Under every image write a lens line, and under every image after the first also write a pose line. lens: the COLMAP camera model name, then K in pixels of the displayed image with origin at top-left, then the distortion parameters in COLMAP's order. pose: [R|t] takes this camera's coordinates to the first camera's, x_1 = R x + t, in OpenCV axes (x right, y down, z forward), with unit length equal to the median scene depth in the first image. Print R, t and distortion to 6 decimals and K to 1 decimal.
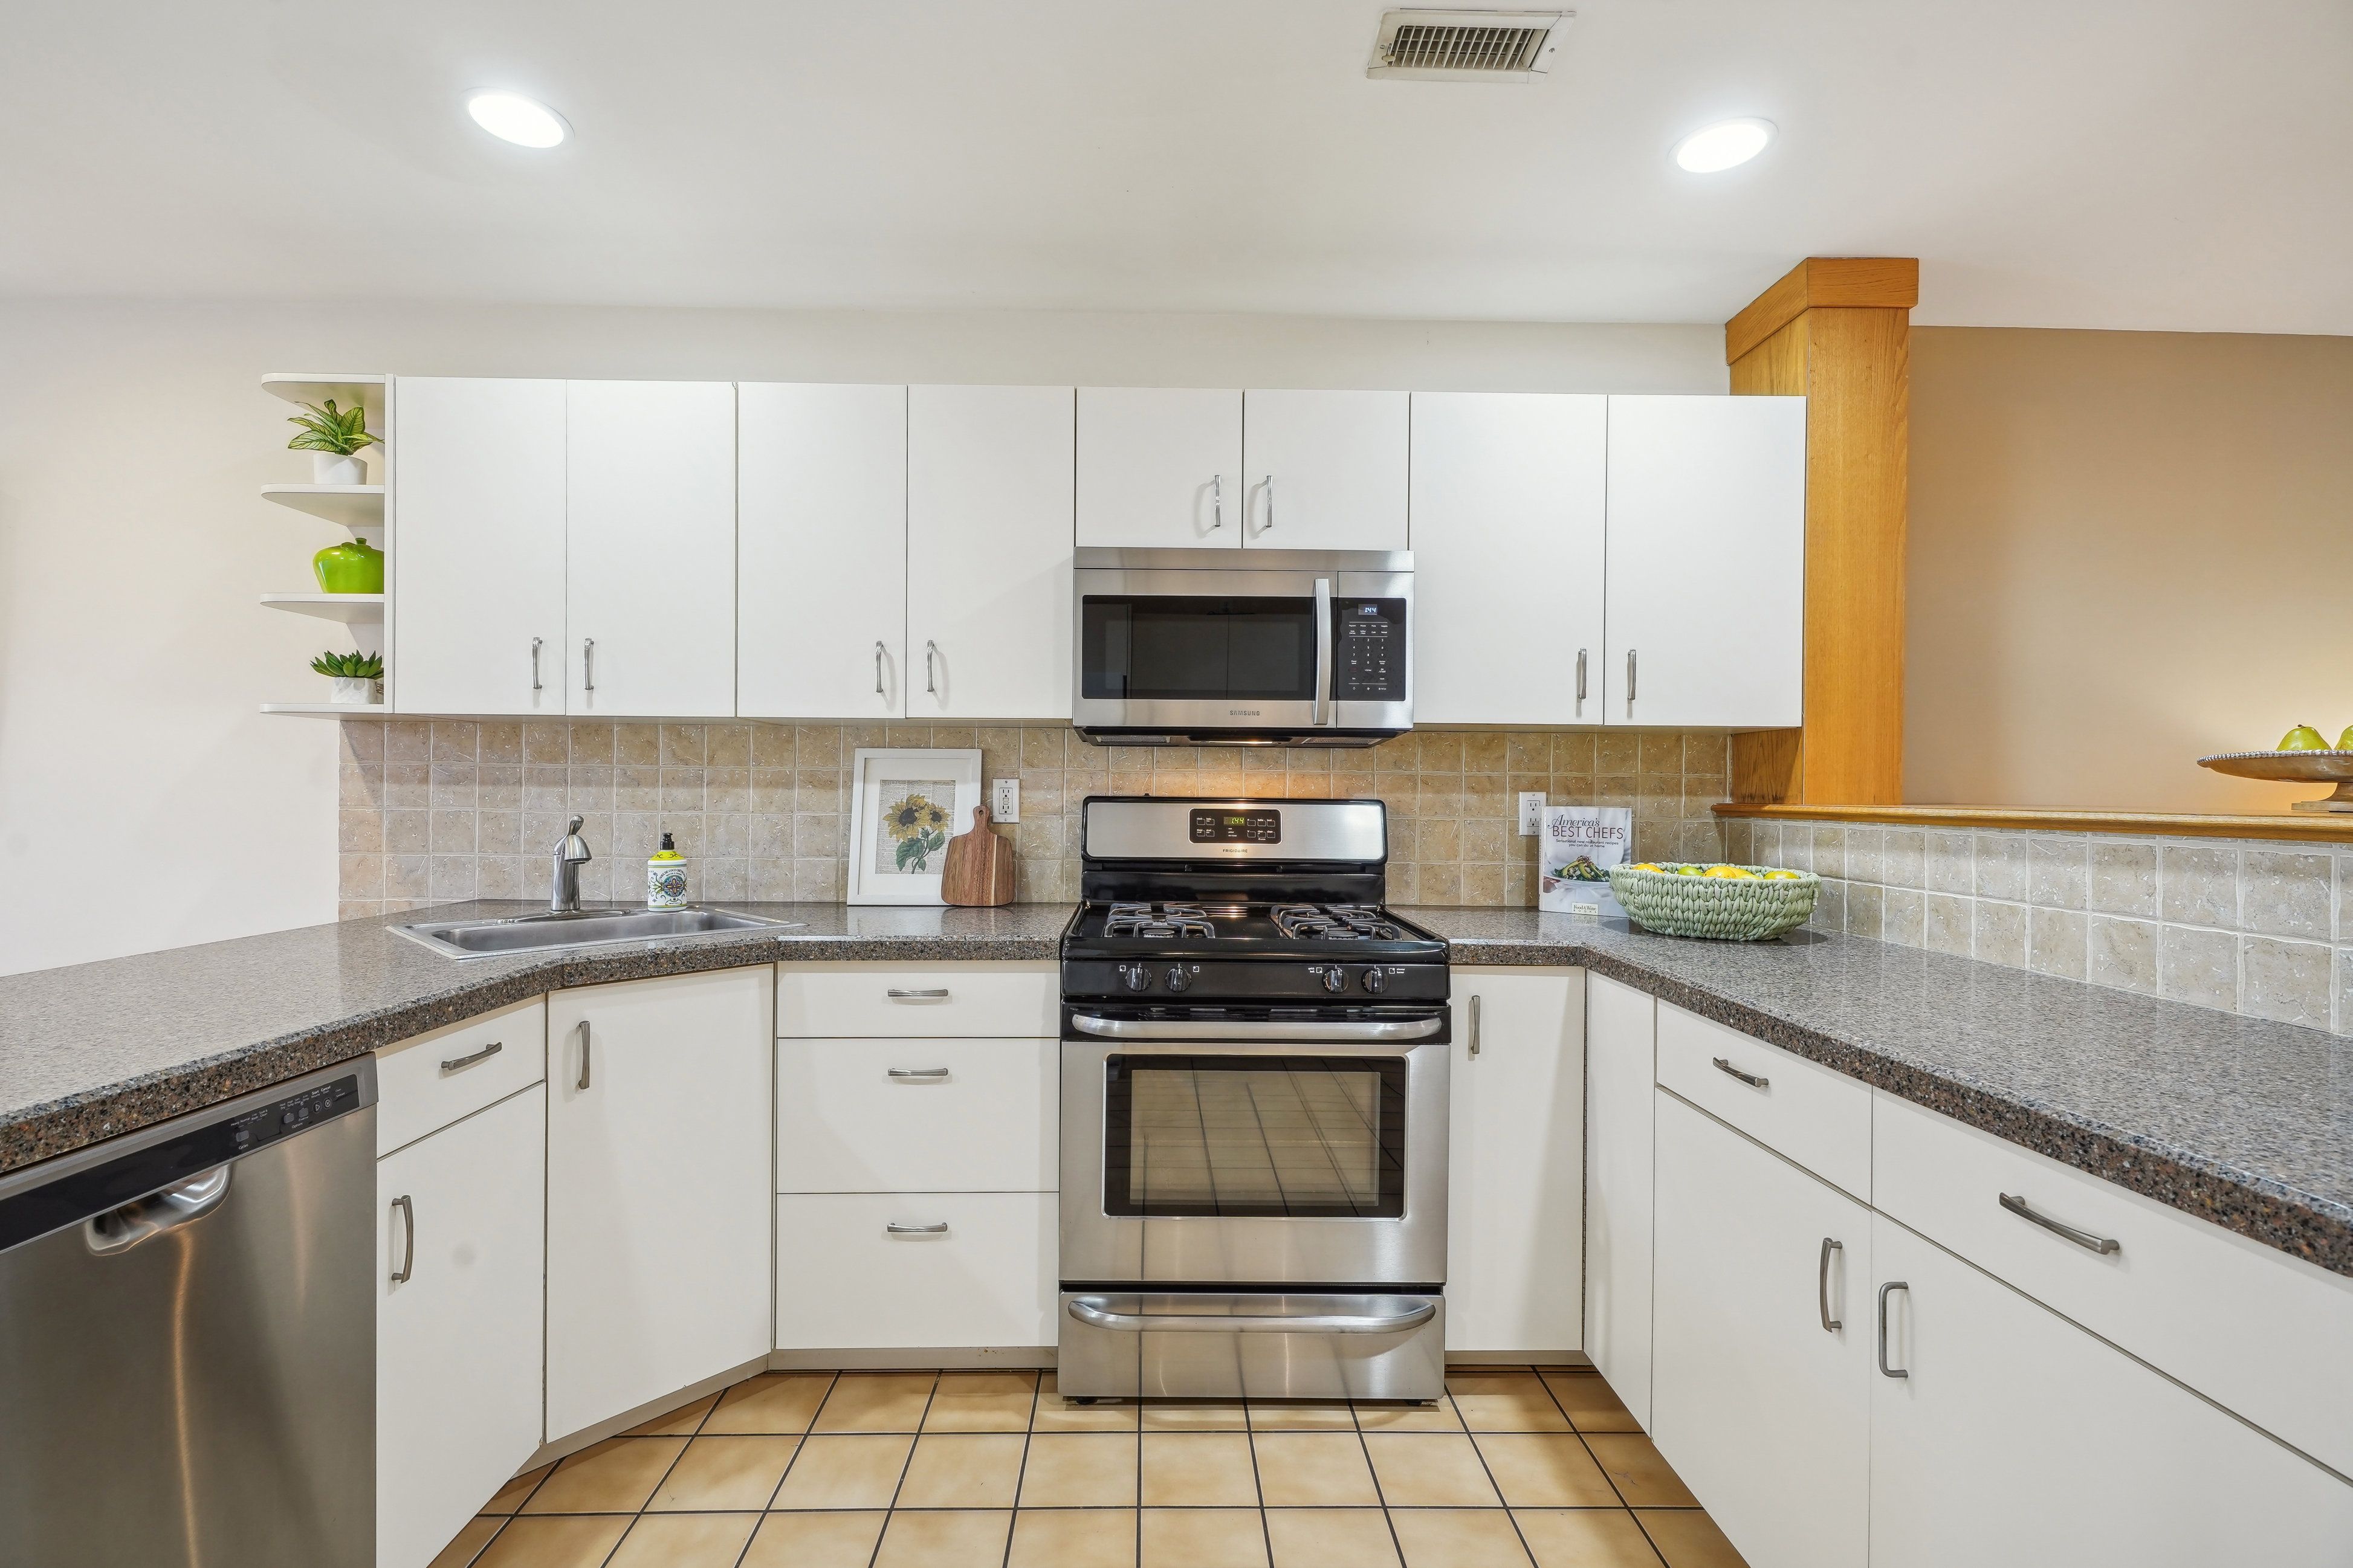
lens RADIAL K [[1051.9, 0, 1169.1], [0, 1051.9, 794.4], [0, 0, 1]] dist [0.007775, -0.003662]
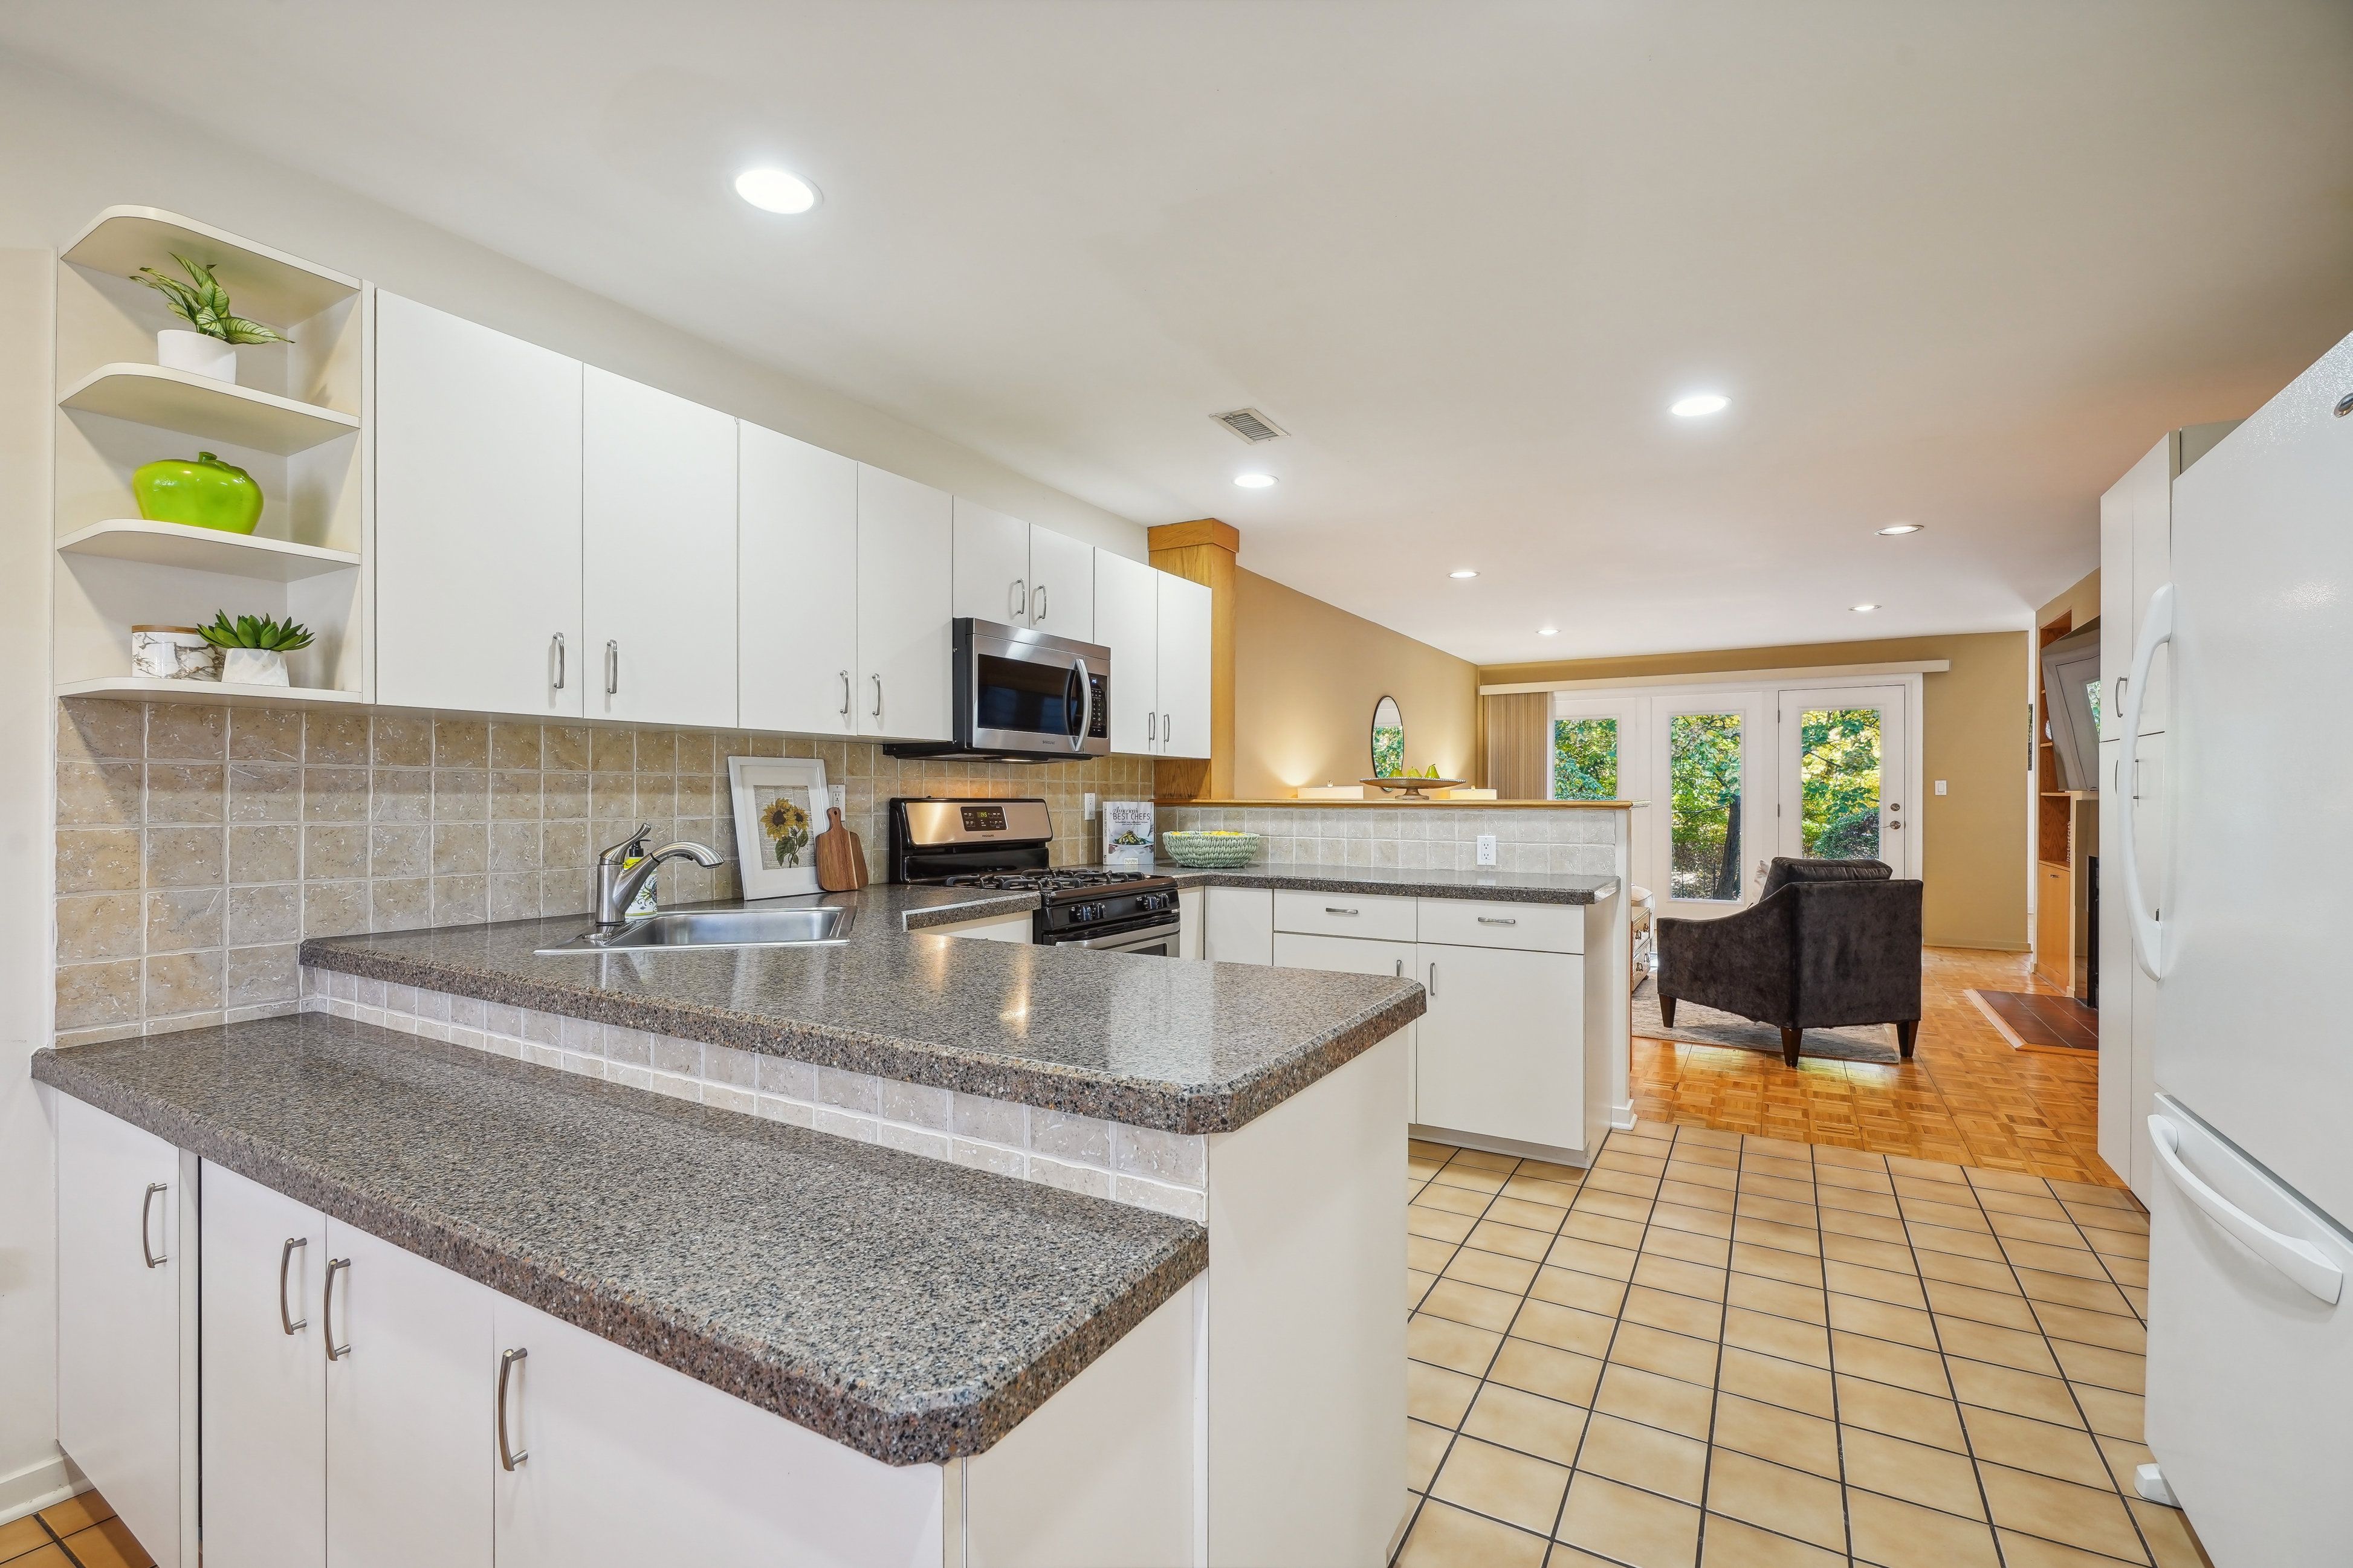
lens RADIAL K [[1051.9, 0, 1159.6], [0, 1051.9, 792.5], [0, 0, 1]] dist [0.007775, -0.003662]
pose [[0.523907, -0.005014, 0.851760, -1.084447], [0.005082, 0.999983, 0.002761, -0.008117], [-0.851760, 0.002882, 0.523924, 0.065915]]
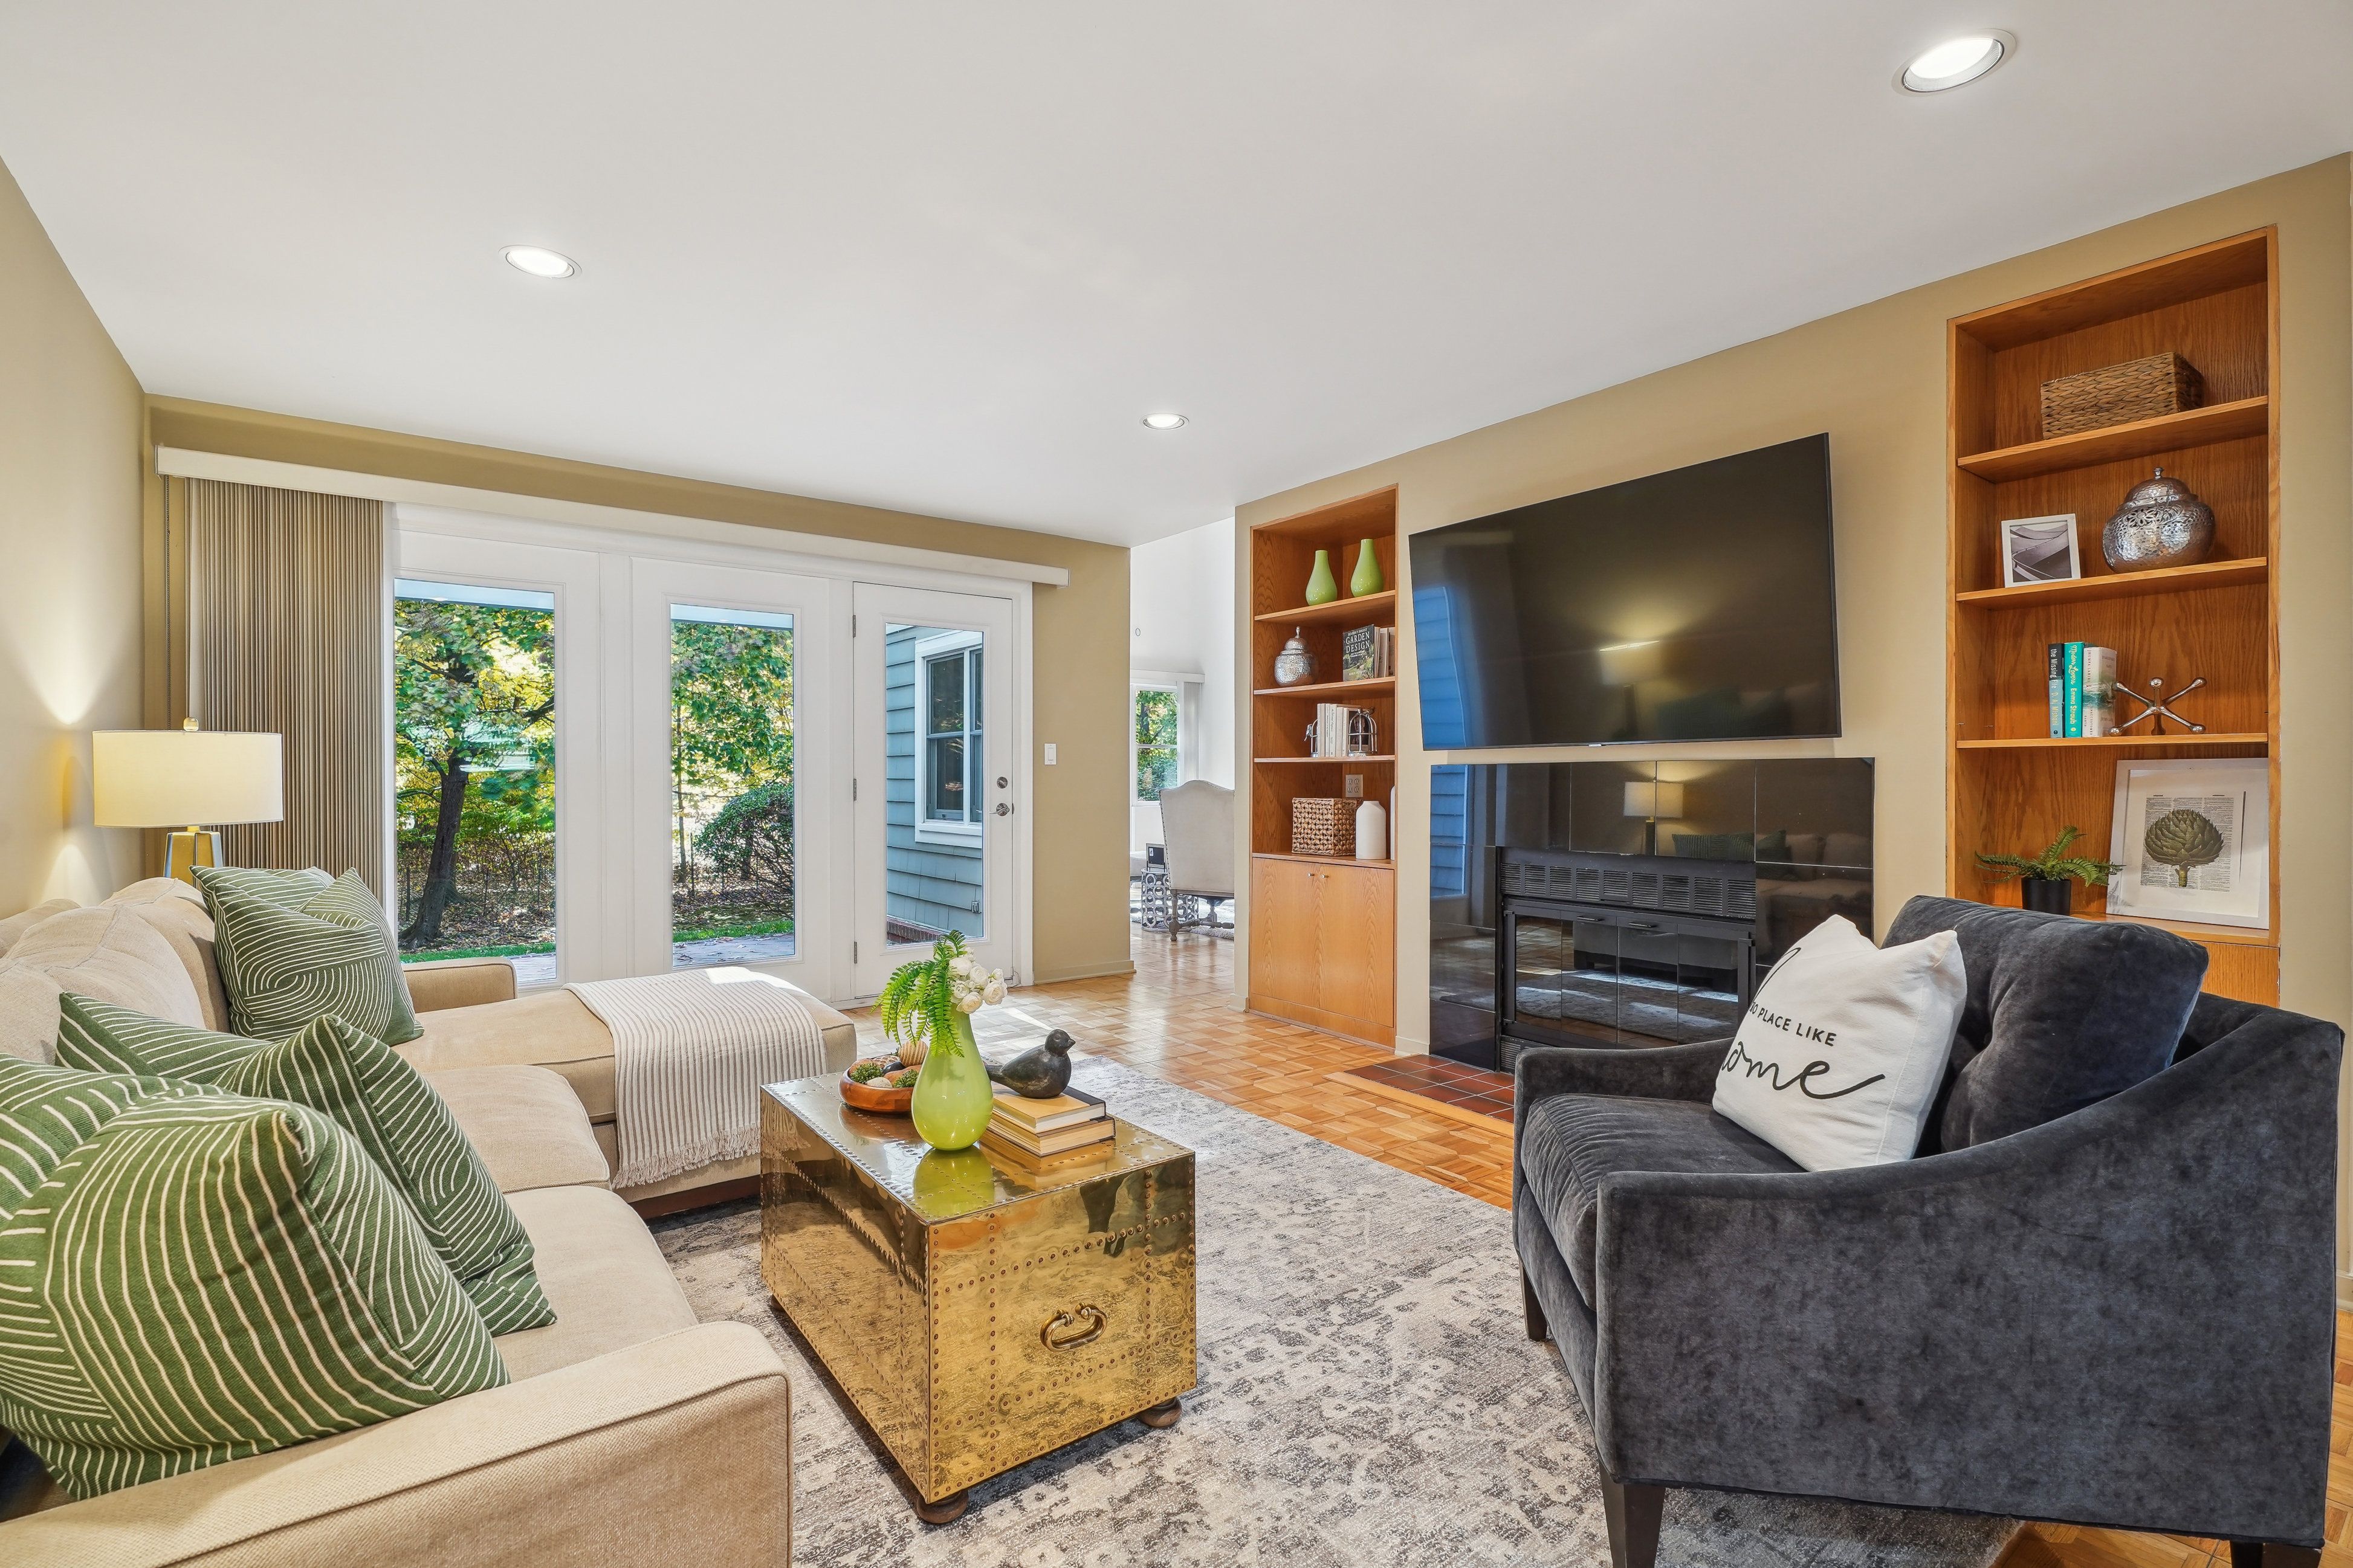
lens RADIAL K [[1051.9, 0, 1160.5], [0, 1051.9, 784.7], [0, 0, 1]] dist [0.007775, -0.003662]
pose [[-0.582448, -0.009640, 0.812811, 1.013712], [-0.001805, 0.999943, 0.010566, 0.041696], [-0.812866, 0.004687, -0.582432, 0.856038]]
